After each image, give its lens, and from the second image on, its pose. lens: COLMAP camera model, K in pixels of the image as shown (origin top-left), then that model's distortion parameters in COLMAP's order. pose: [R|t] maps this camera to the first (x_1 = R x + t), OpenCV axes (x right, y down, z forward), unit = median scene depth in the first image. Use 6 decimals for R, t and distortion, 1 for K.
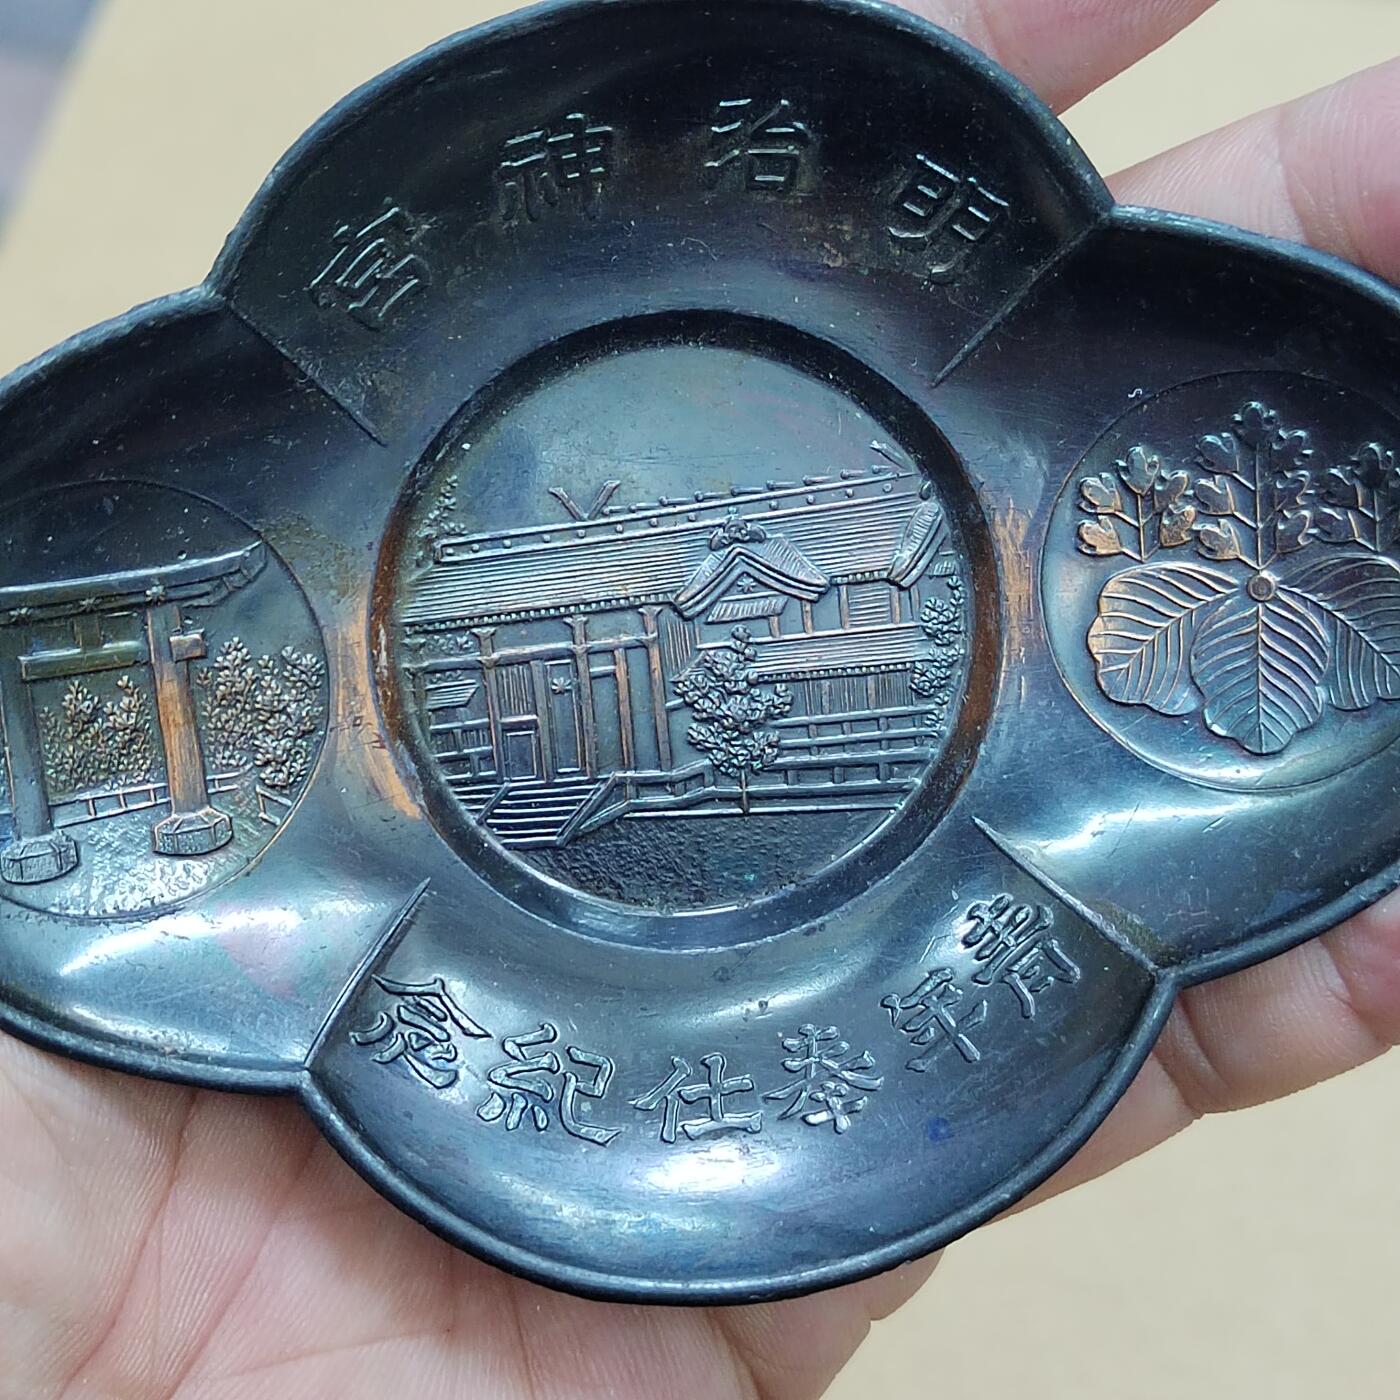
lens RADIAL K [[2568.8, 0, 722.3], [0, 2568.8, 699.4], [0, 0, 1]] dist [0.255866, -1.913046]
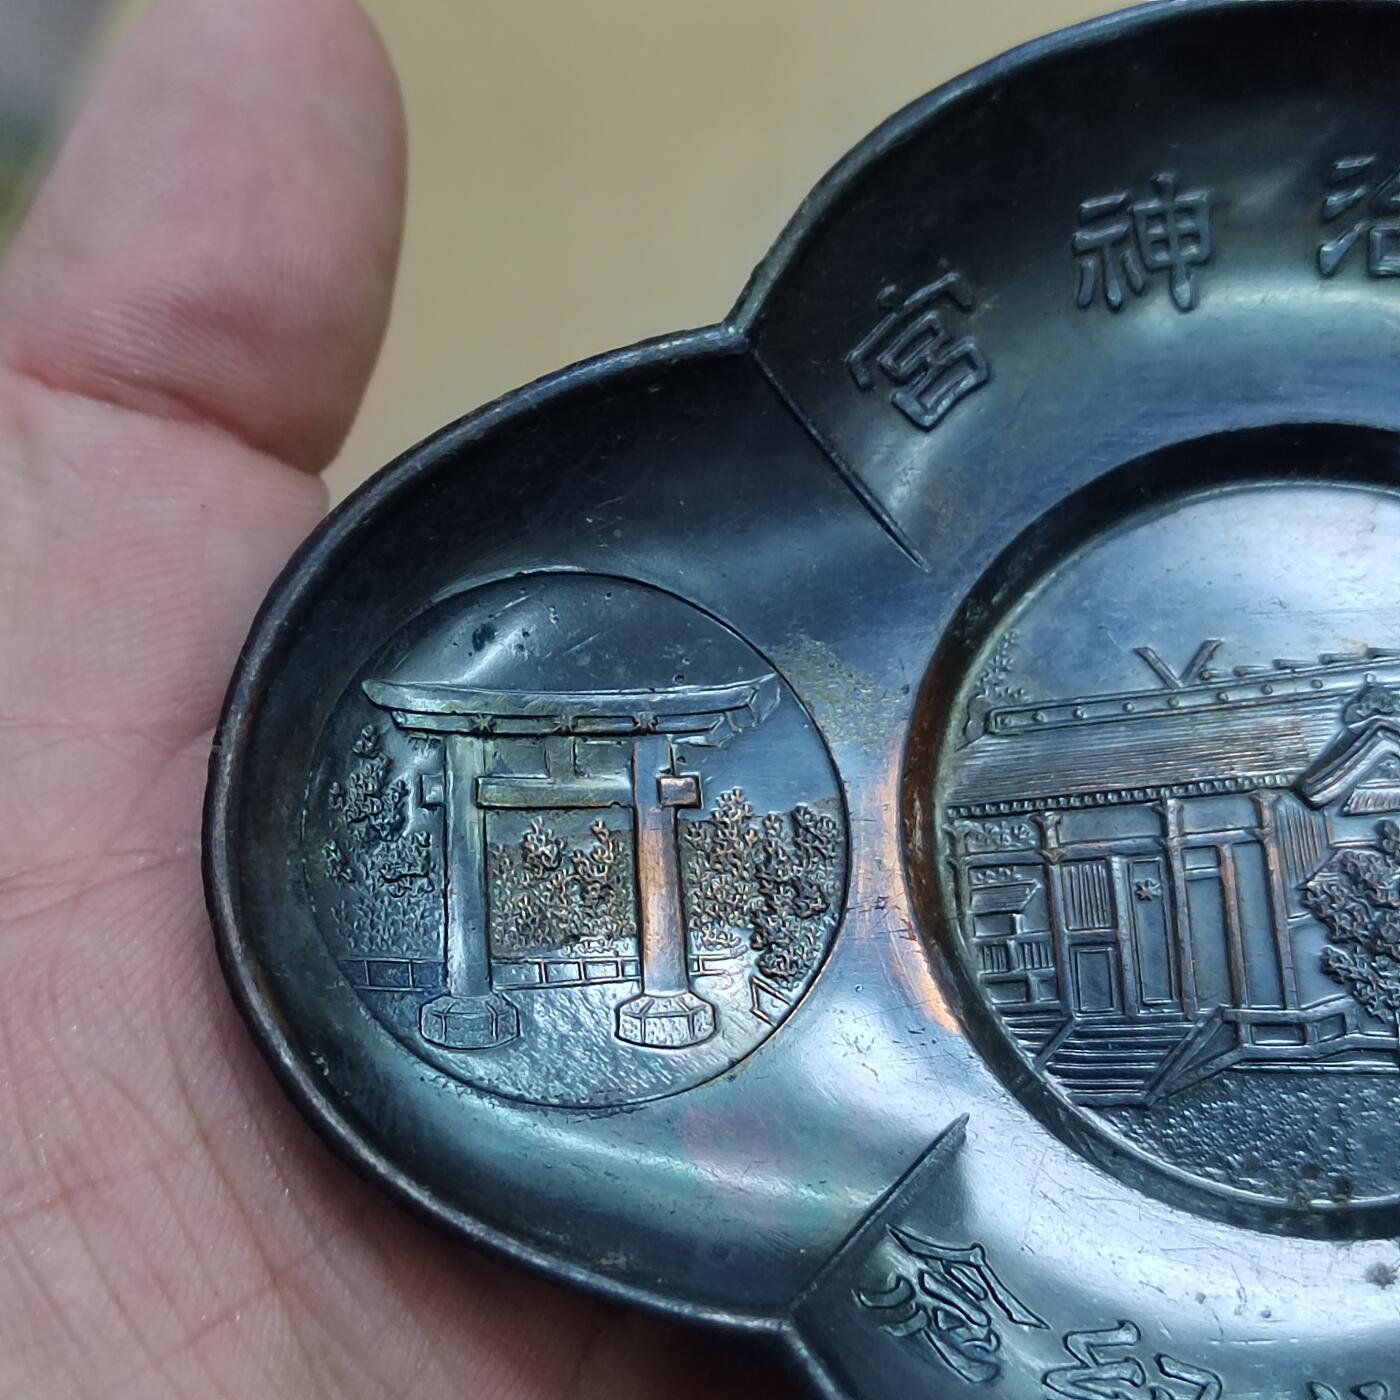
lens RADIAL K [[2568.8, 0, 722.3], [0, 2568.8, 699.4], [0, 0, 1]] dist [0.255866, -1.913046]
pose [[0.973816, -0.029659, -0.225395, -0.011110], [-0.073606, 0.896914, -0.436035, 0.296235], [0.215092, 0.441209, 0.871246, 0.284662]]
